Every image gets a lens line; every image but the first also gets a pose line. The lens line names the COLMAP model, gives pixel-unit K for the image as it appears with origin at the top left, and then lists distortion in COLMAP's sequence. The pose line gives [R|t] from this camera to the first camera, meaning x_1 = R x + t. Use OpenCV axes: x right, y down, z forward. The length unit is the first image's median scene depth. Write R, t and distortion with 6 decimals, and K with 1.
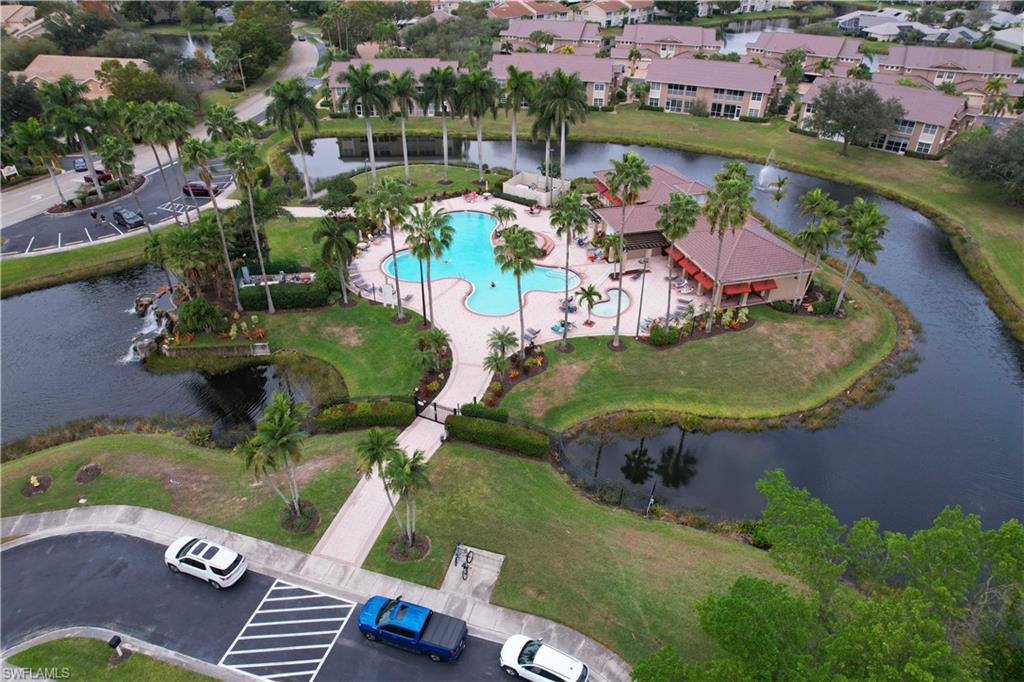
lens RADIAL K [[653.2, 0, 517.4], [0, 653.2, 341.6], [0, 0, 1]] dist [-0.076179, 0.074071]
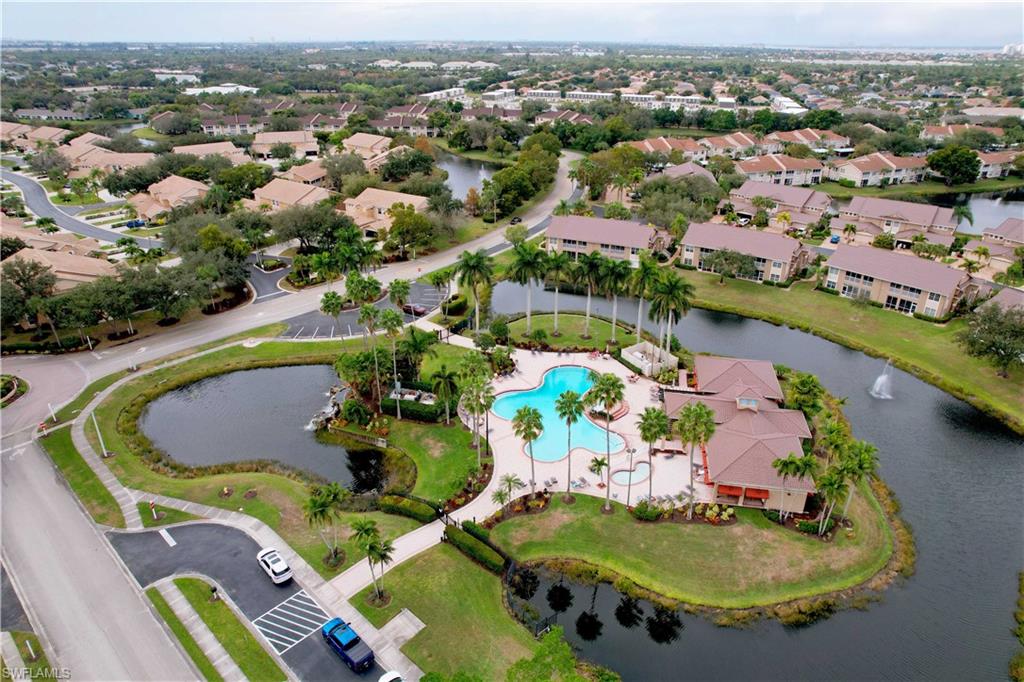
lens RADIAL K [[653.2, 0, 517.4], [0, 653.2, 341.6], [0, 0, 1]] dist [-0.076179, 0.074071]
pose [[0.896686, 0.183921, -0.402650, 0.424145], [-0.238779, 0.966885, -0.090103, -0.147188], [0.372745, 0.176939, 0.910908, -0.269551]]
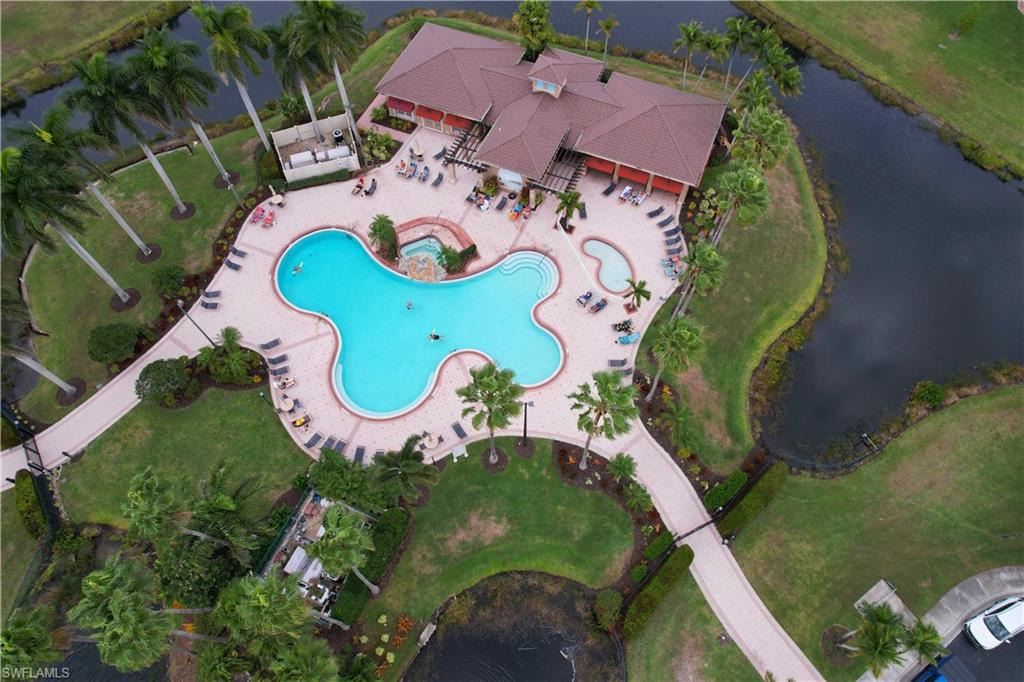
lens RADIAL K [[653.2, 0, 517.4], [0, 653.2, 341.6], [0, 0, 1]] dist [-0.076179, 0.074071]
pose [[0.619083, -0.691814, 0.371657, -0.361063], [0.428445, 0.694151, 0.578438, -0.592798], [-0.658157, -0.198867, 0.726141, 0.437145]]
